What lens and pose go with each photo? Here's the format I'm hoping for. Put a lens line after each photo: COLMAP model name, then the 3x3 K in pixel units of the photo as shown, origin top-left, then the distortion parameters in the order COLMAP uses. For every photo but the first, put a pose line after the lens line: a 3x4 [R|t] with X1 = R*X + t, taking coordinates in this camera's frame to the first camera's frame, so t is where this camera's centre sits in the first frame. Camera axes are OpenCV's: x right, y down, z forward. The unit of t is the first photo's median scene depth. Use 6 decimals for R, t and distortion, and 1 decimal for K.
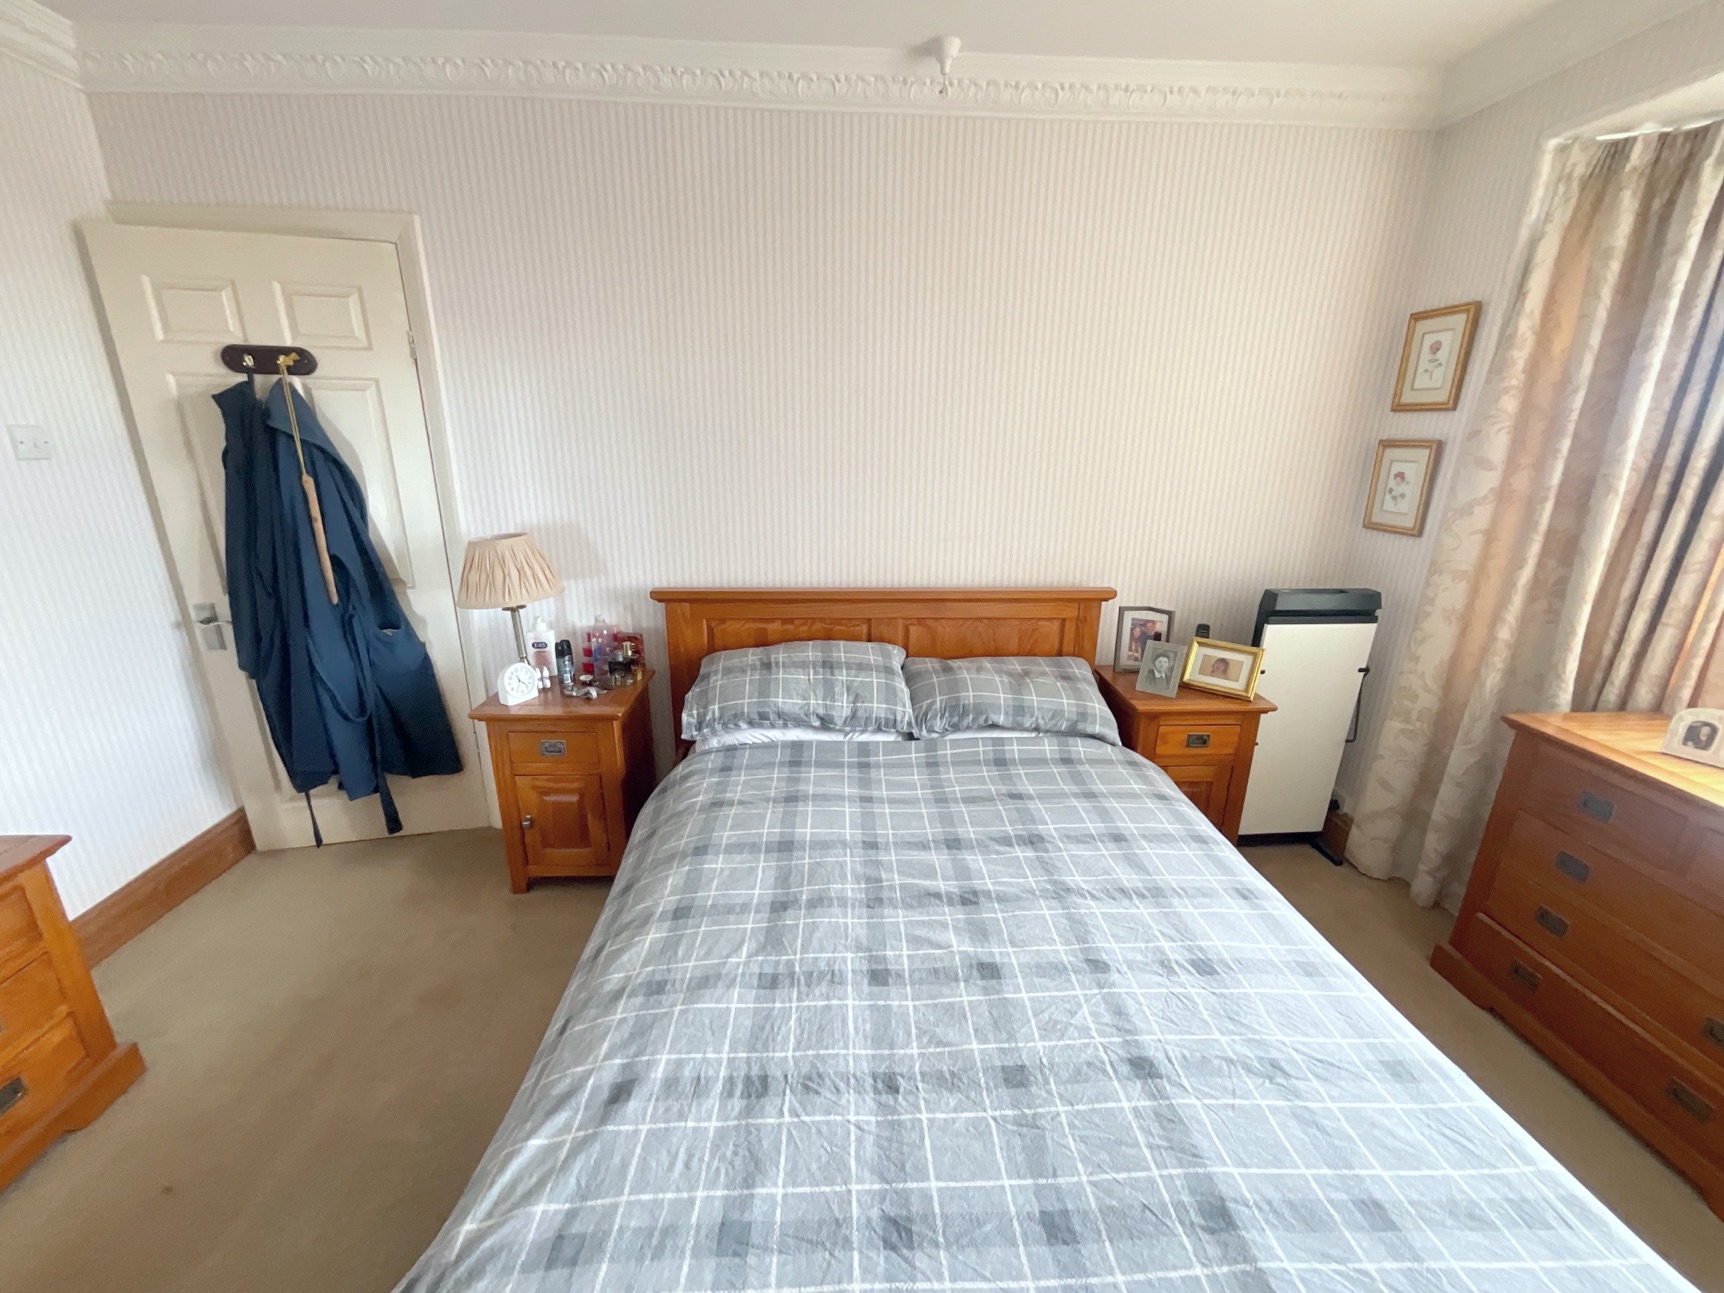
lens RADIAL K [[699.1, 0, 862.0], [0, 699.1, 646.5], [0, 0, 1]] dist [0.001230, 0.000458]
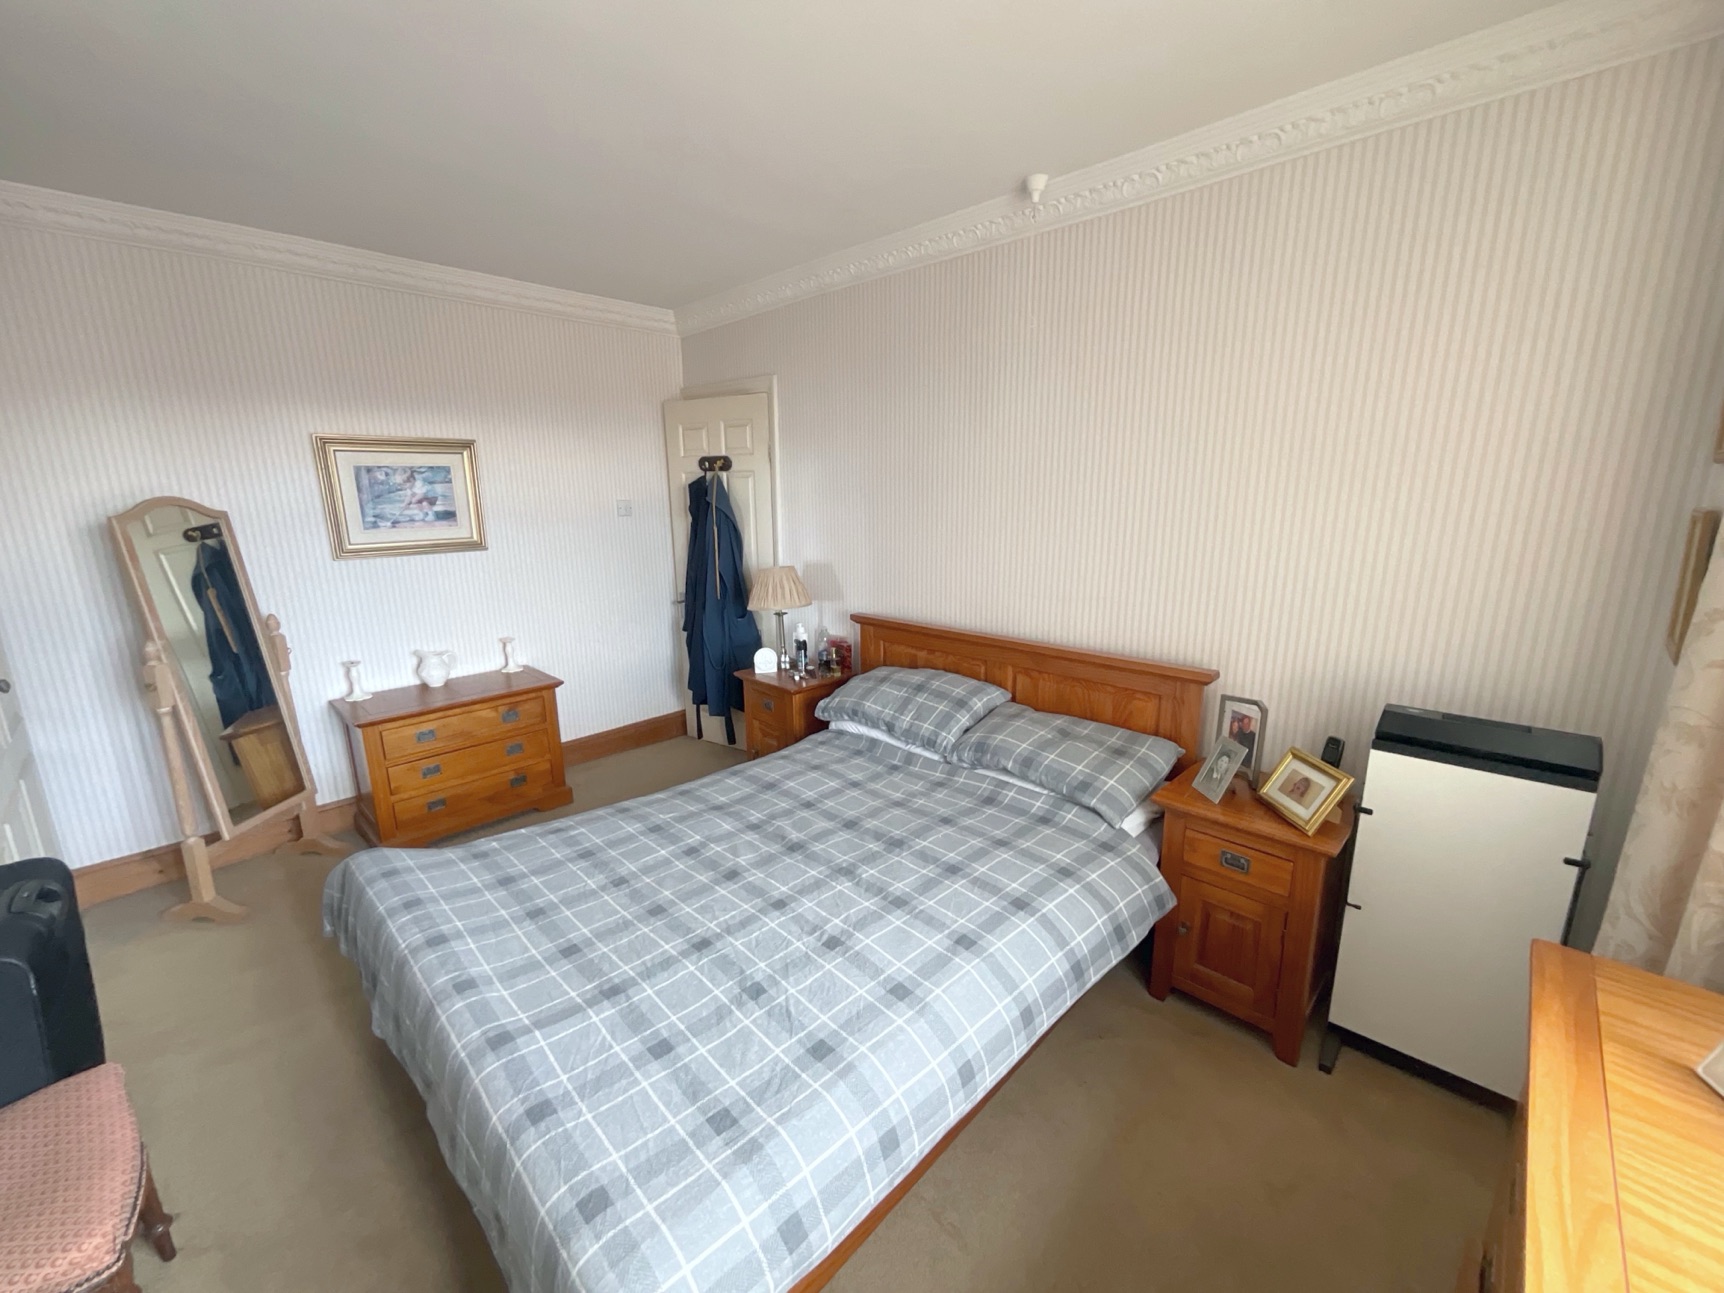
lens RADIAL K [[699.1, 0, 862.0], [0, 699.1, 646.5], [0, 0, 1]] dist [0.001230, 0.000458]
pose [[0.676299, 0.146572, -0.721898, 0.792997], [-0.203743, 0.978993, 0.007899, -0.035495], [0.707890, 0.141740, 0.691955, 0.079652]]
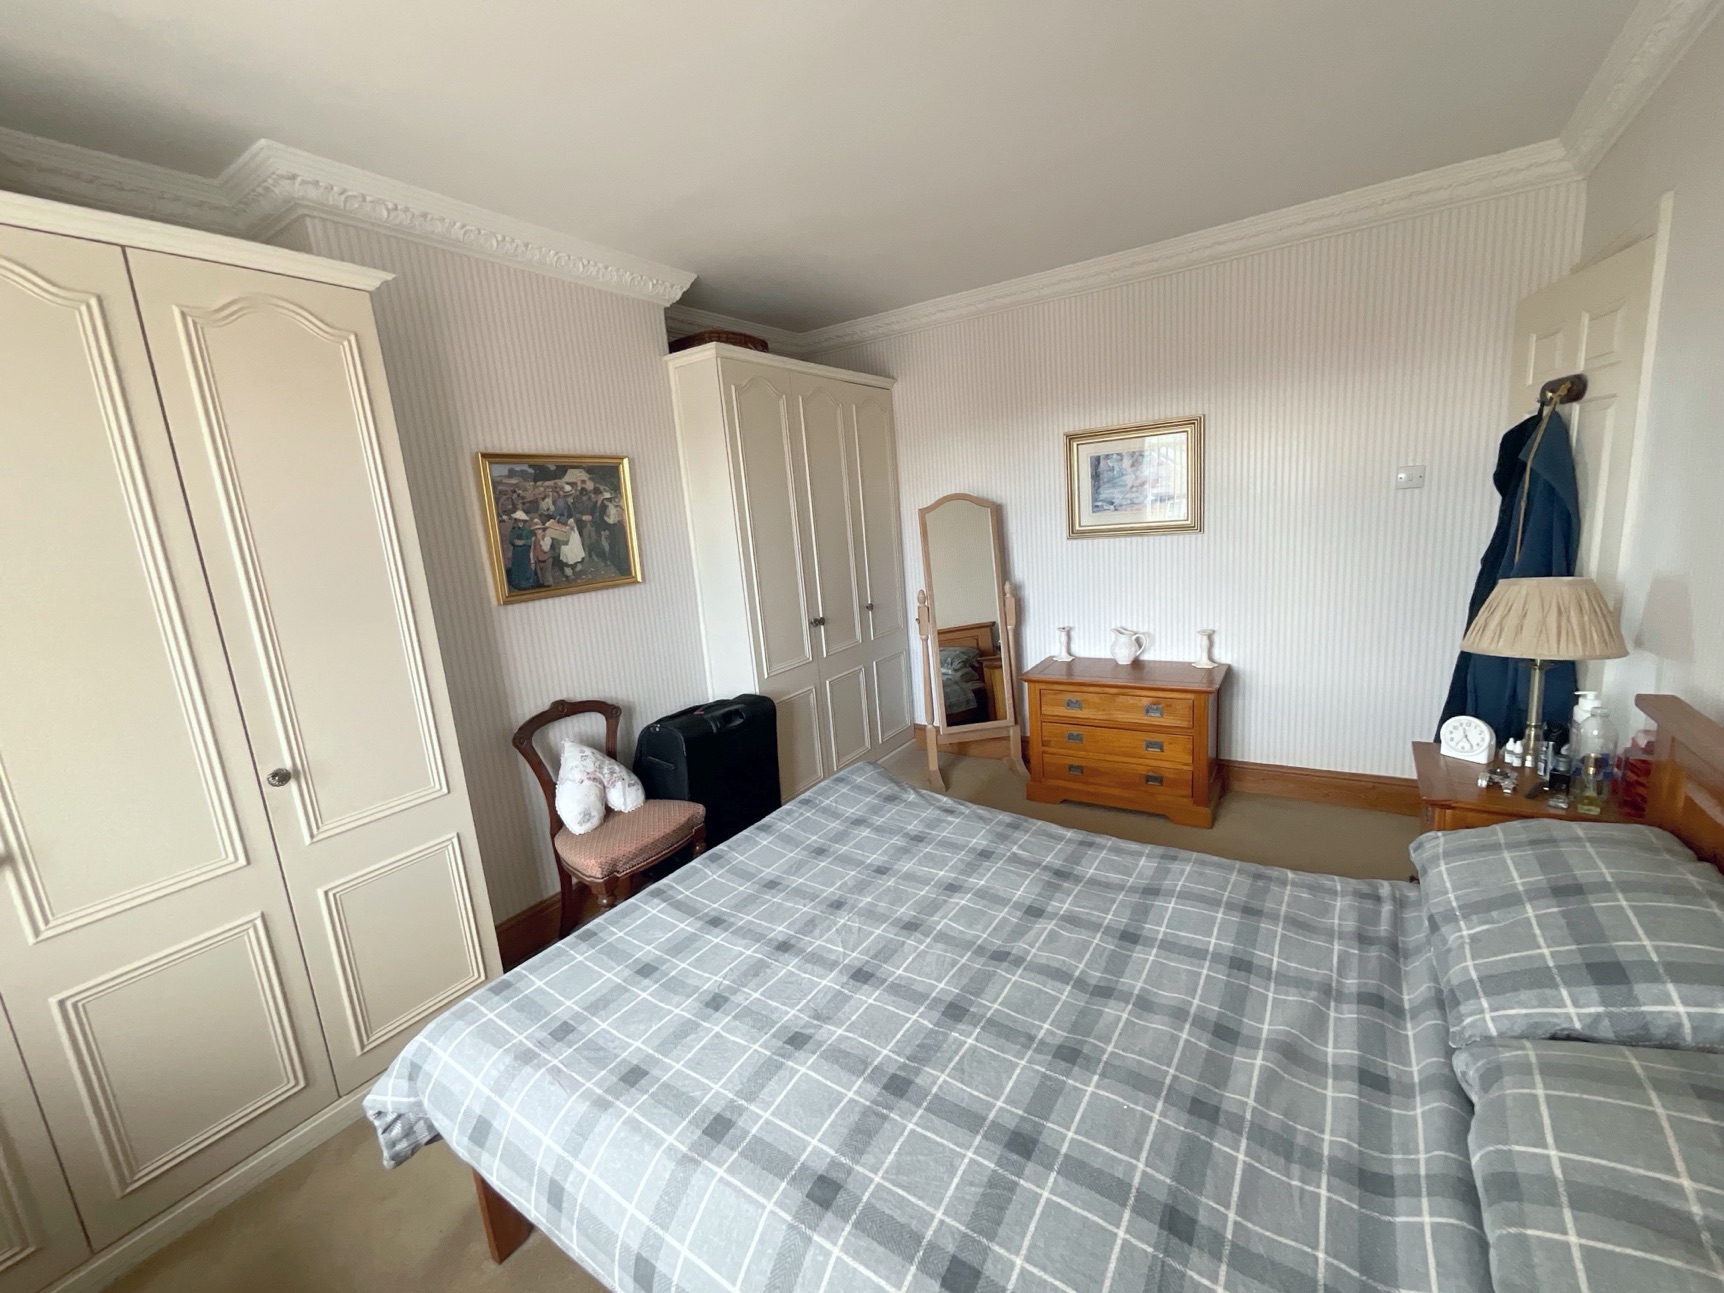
lens RADIAL K [[699.1, 0, 862.0], [0, 699.1, 646.5], [0, 0, 1]] dist [0.001230, 0.000458]
pose [[-0.588616, 0.192605, -0.785133, 0.666017], [-0.168030, 0.920844, 0.351870, -0.249365], [0.790757, 0.339042, -0.509660, 0.834306]]
